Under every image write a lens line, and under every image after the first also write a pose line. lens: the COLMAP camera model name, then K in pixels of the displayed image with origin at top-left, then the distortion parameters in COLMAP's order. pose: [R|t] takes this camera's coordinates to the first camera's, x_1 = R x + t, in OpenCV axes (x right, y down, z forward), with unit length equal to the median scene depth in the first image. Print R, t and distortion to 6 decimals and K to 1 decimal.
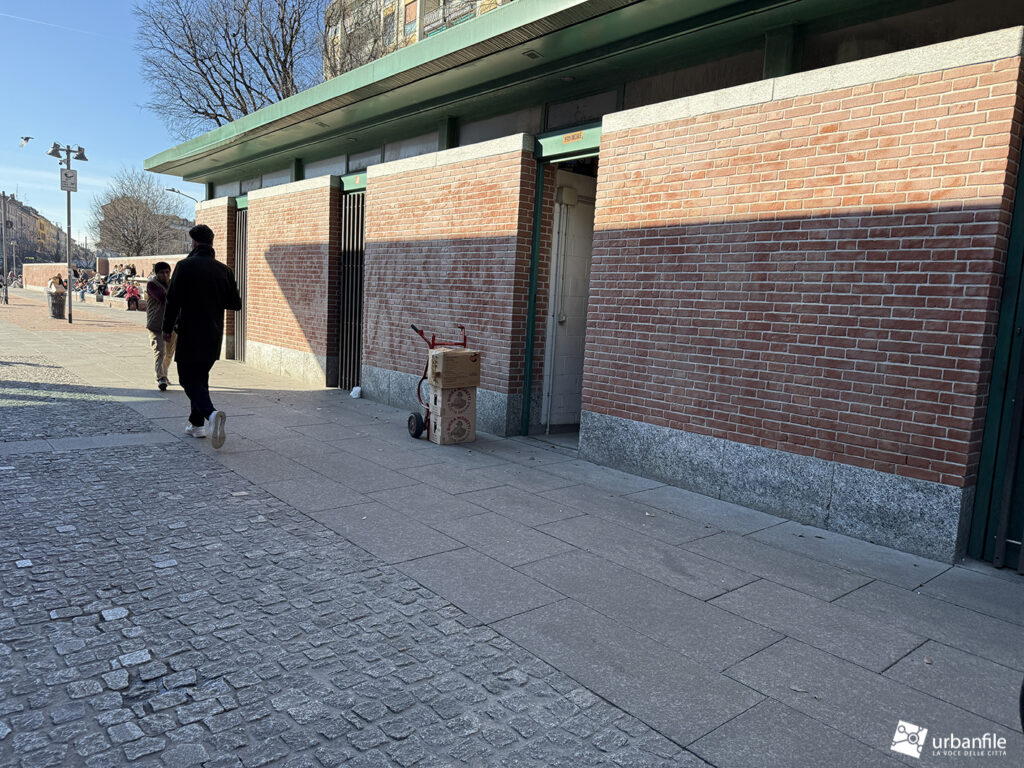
lens RADIAL K [[721.9, 0, 513.3], [0, 721.9, 385.2], [0, 0, 1]] dist [-0.005619, -0.001504]
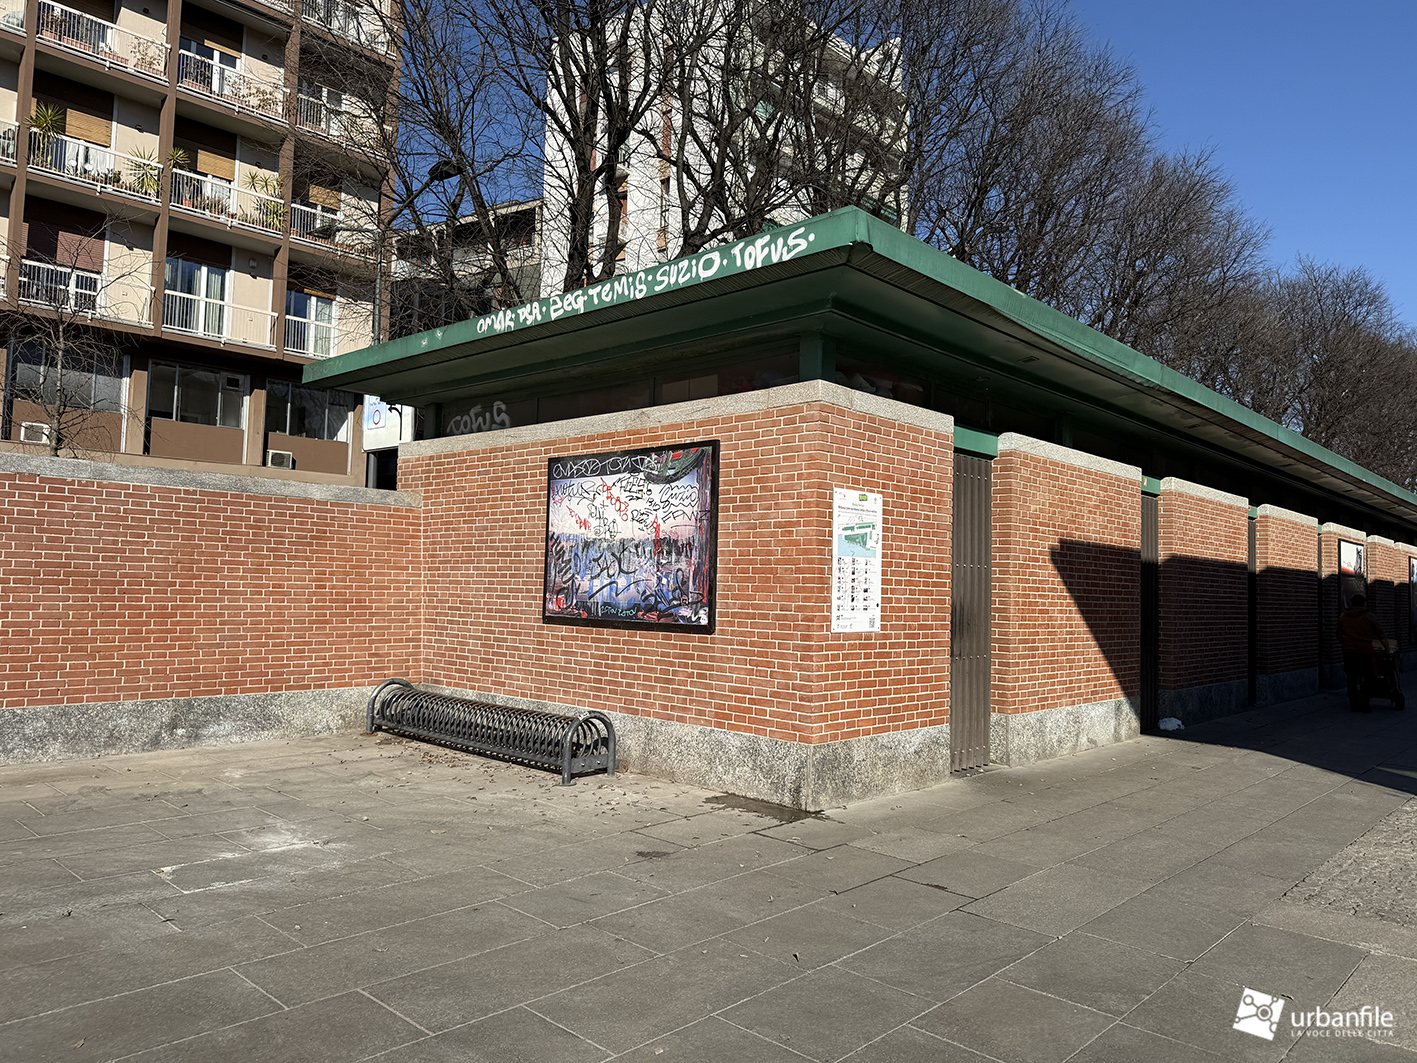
lens RADIAL K [[998.9, 0, 711.0], [0, 998.9, 531.7], [0, 0, 1]] dist [-0.005619, -0.001504]
pose [[-0.110540, 0.002982, 0.993867, -1.127646], [0.084501, 0.996403, 0.006409, -0.231228], [-0.990273, 0.084691, -0.110394, 1.382075]]
